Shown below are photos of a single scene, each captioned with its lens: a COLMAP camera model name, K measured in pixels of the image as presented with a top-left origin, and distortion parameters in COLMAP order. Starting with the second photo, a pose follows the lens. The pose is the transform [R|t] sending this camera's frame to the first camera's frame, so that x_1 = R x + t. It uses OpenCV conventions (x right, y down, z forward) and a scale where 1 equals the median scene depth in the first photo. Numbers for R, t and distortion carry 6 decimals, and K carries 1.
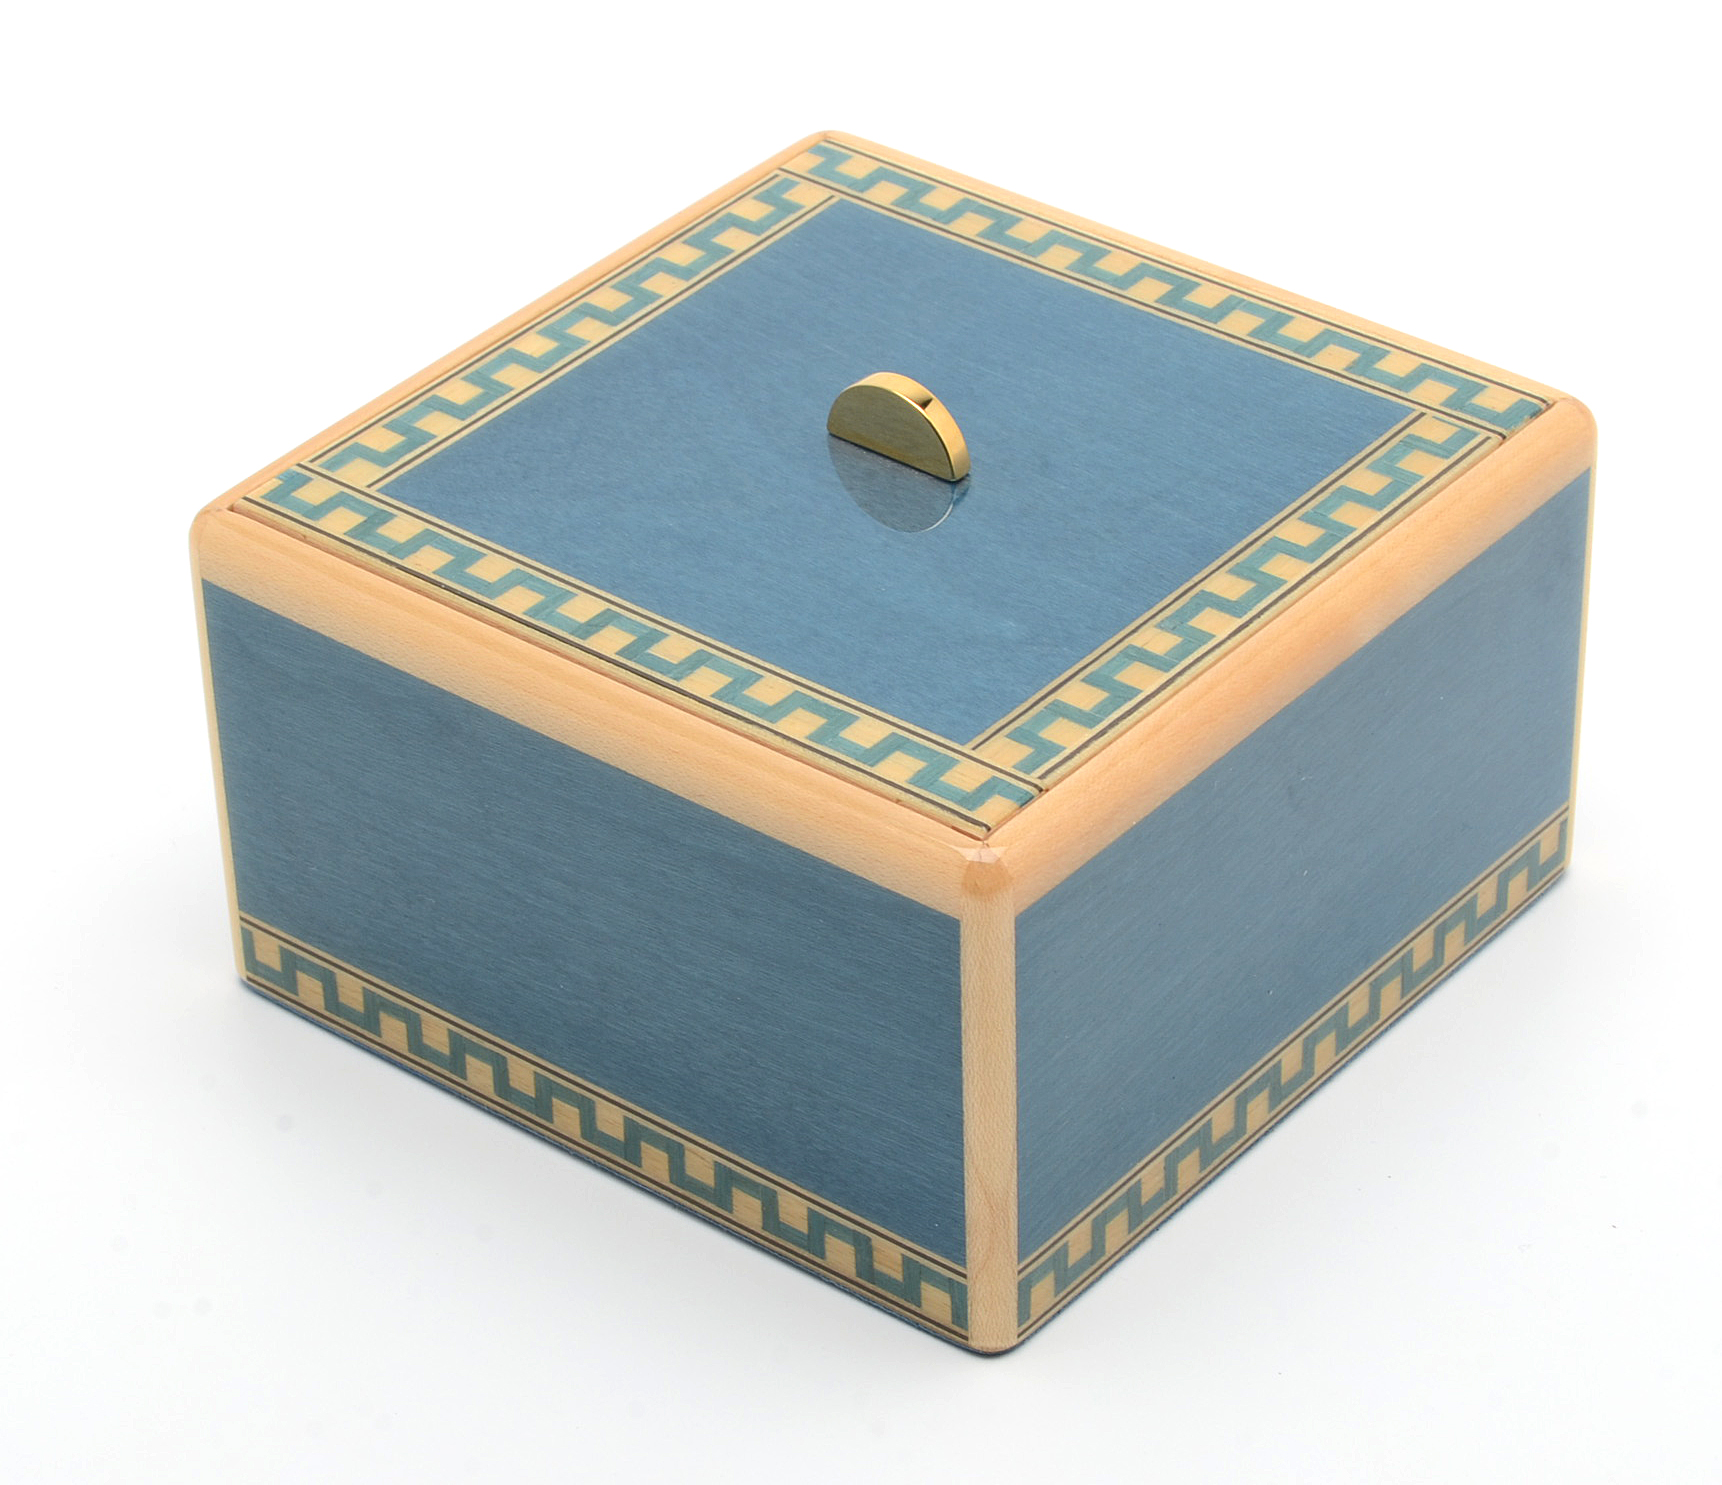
lens RADIAL K [[5396.0, 0, 861.0], [0, 5396.0, 742.5], [0, 0, 1]] dist [-0.020590, 1.265970]
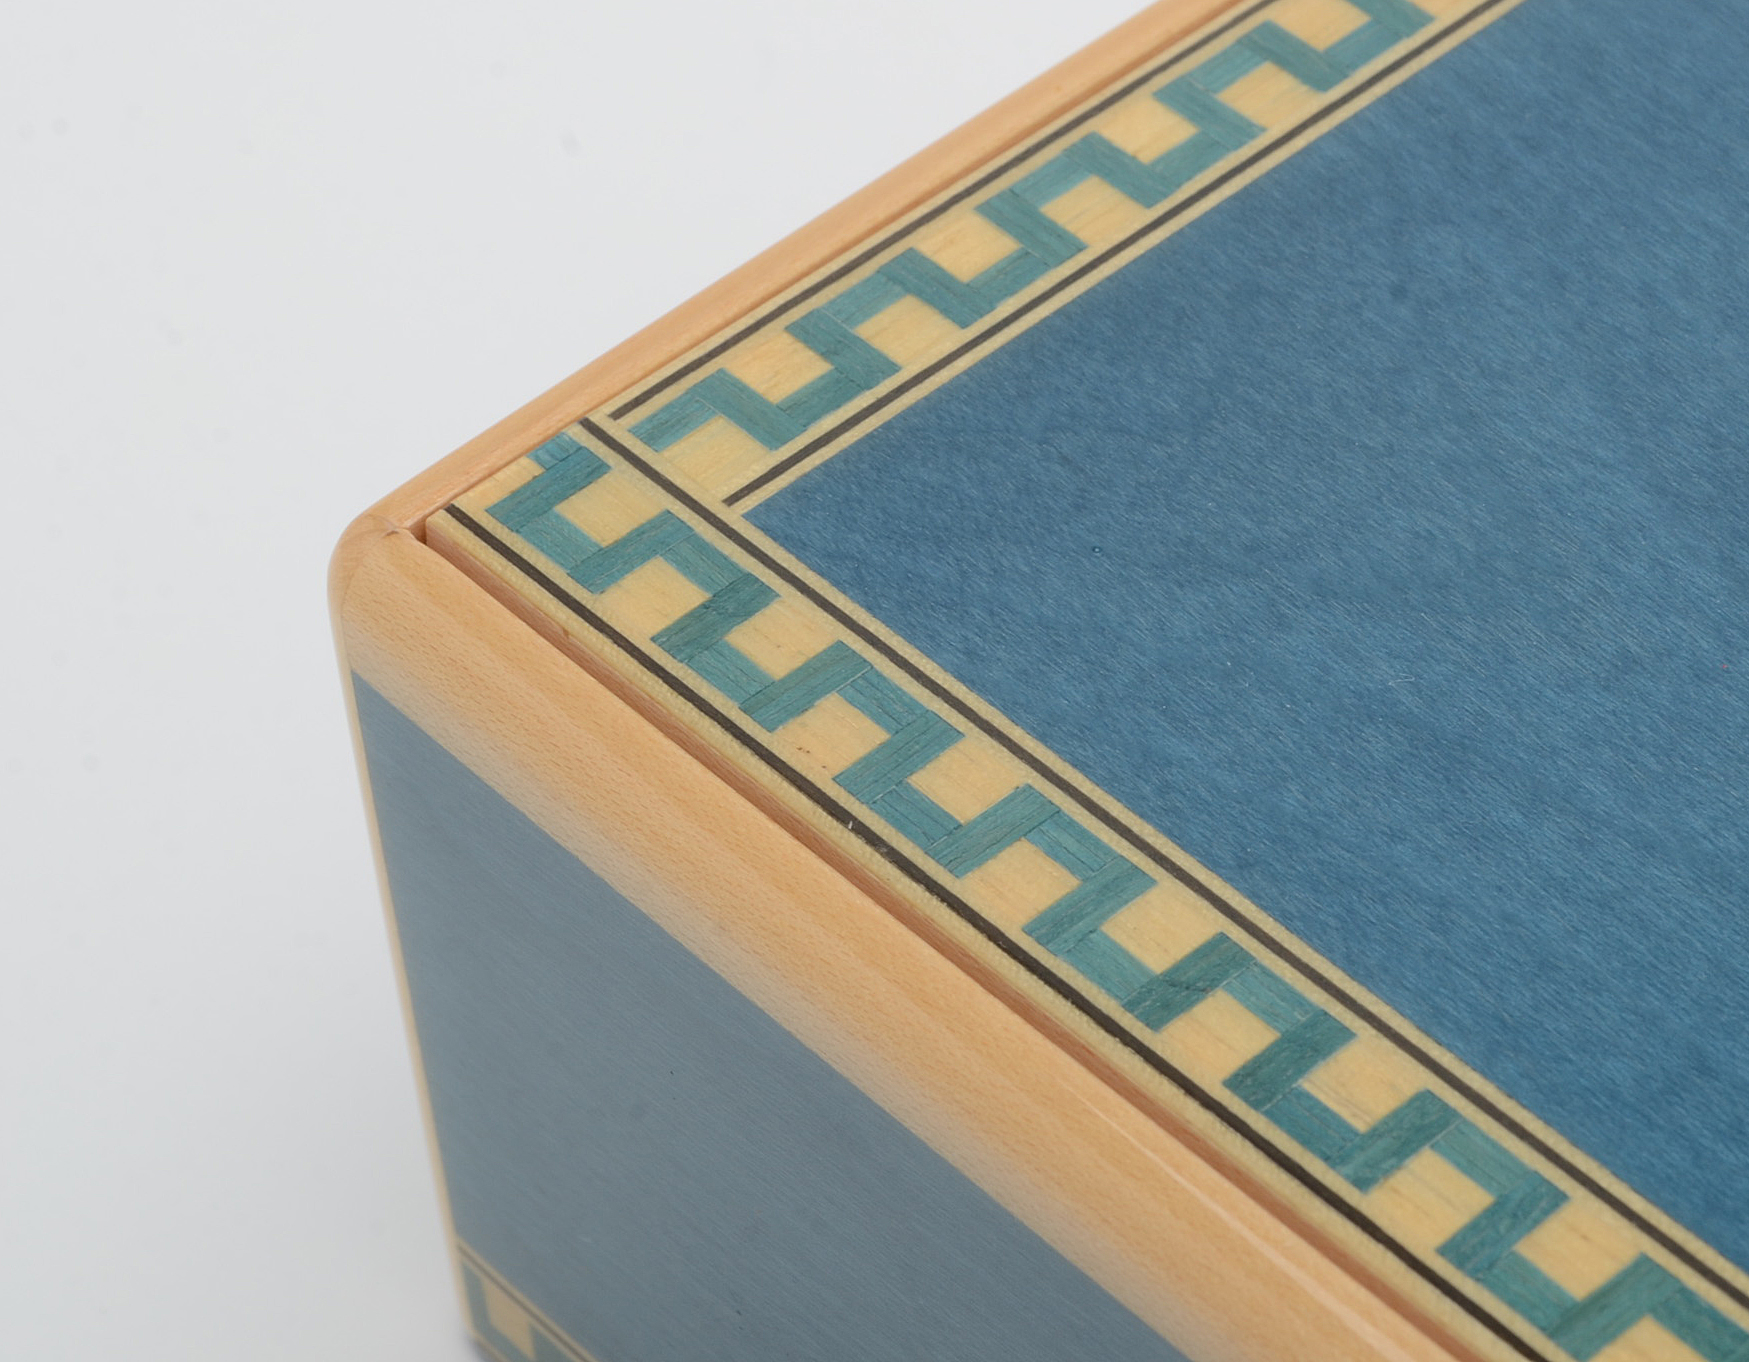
lens RADIAL K [[5154.4, 0, 1243.9], [0, 5154.4, 660.0], [0, 0, 1]] dist [0.100254, 0.503090]
pose [[0.993469, 0.088281, -0.072296, -0.017039], [-0.071908, 0.976318, 0.204041, -0.125945], [0.088597, -0.197510, 0.976289, 0.589420]]
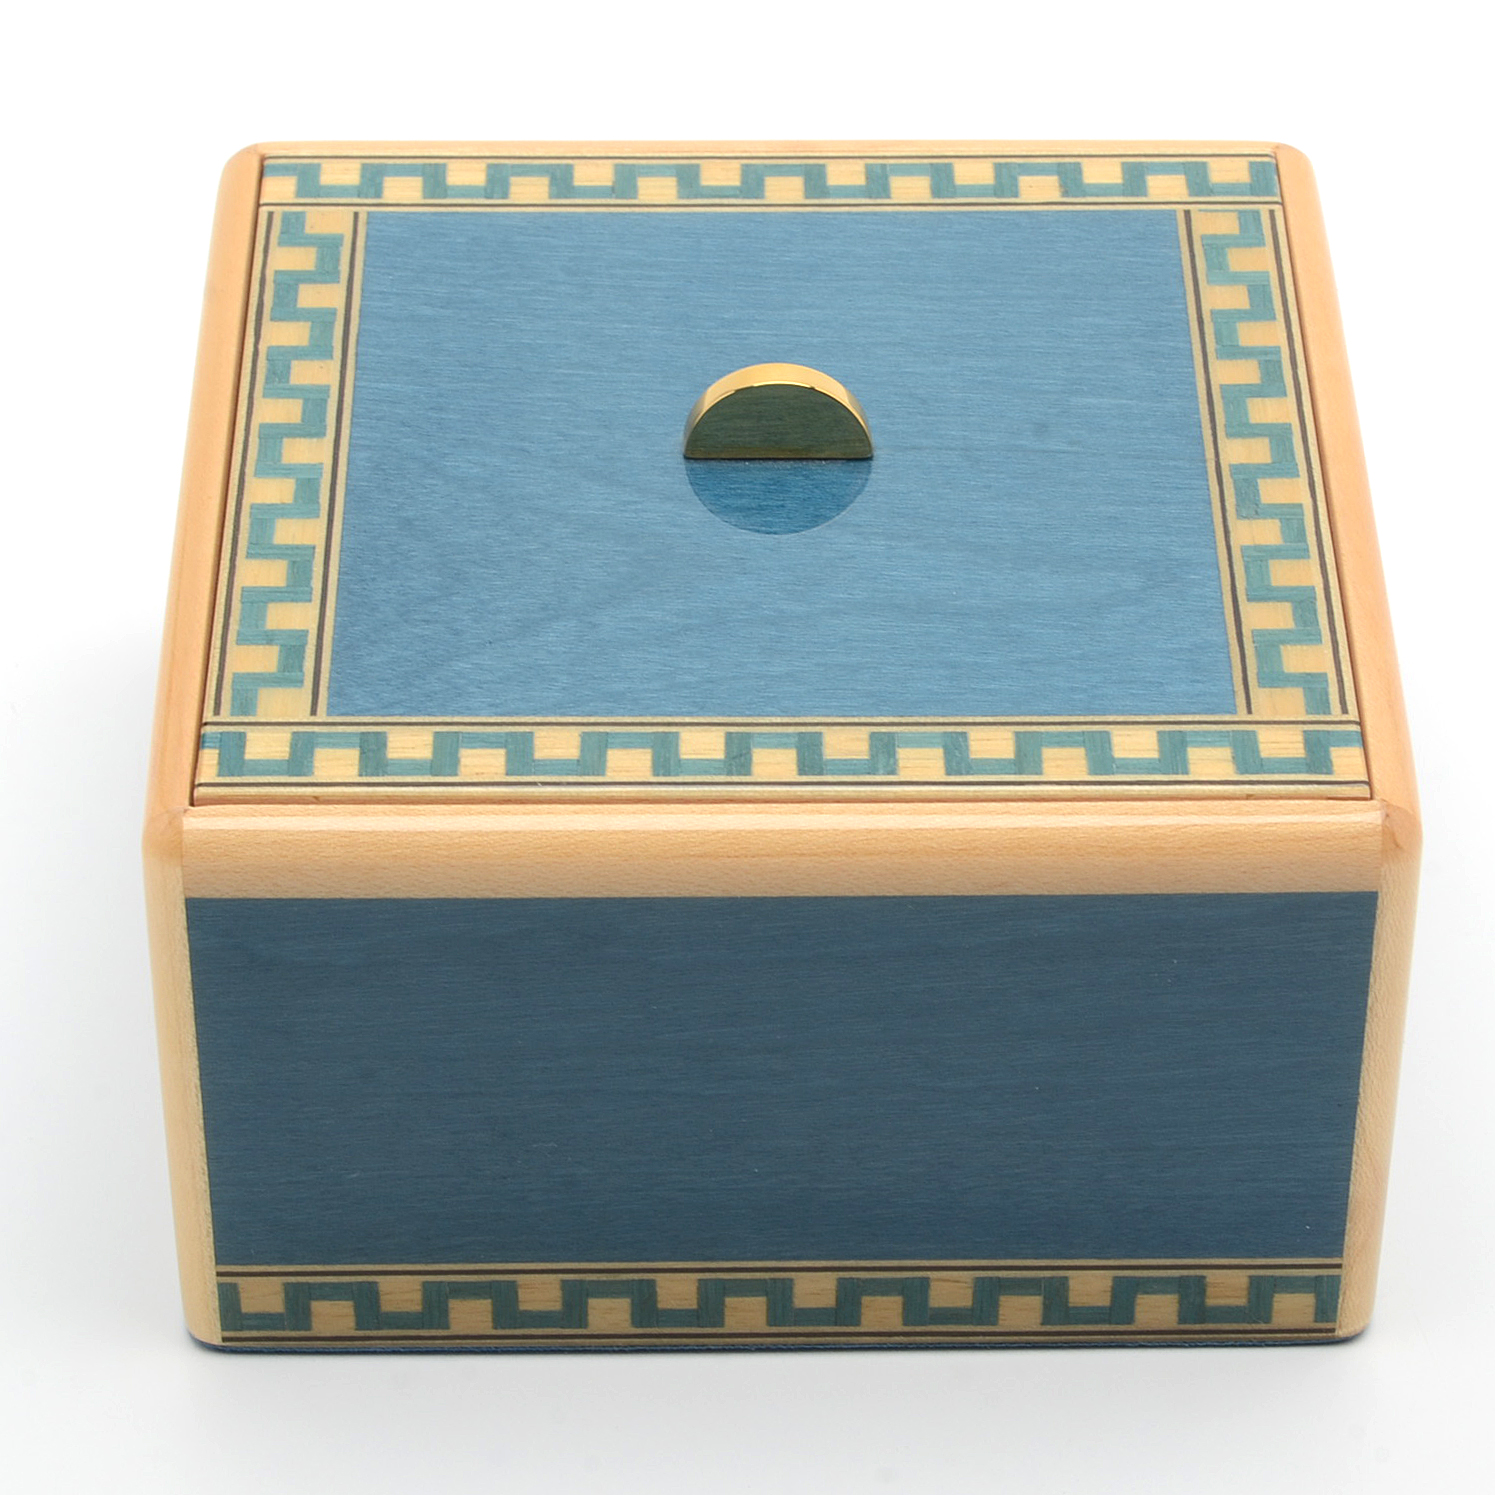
lens RADIAL K [[5442.1, 0, 747.5], [0, 5442.1, 747.5], [0, 0, 1]] dist [0.041849, -1.564417]
pose [[0.769054, -0.377282, 0.515959, -0.471688], [0.340433, 0.924969, 0.168933, -0.160953], [-0.540981, 0.045731, 0.839790, 0.275535]]
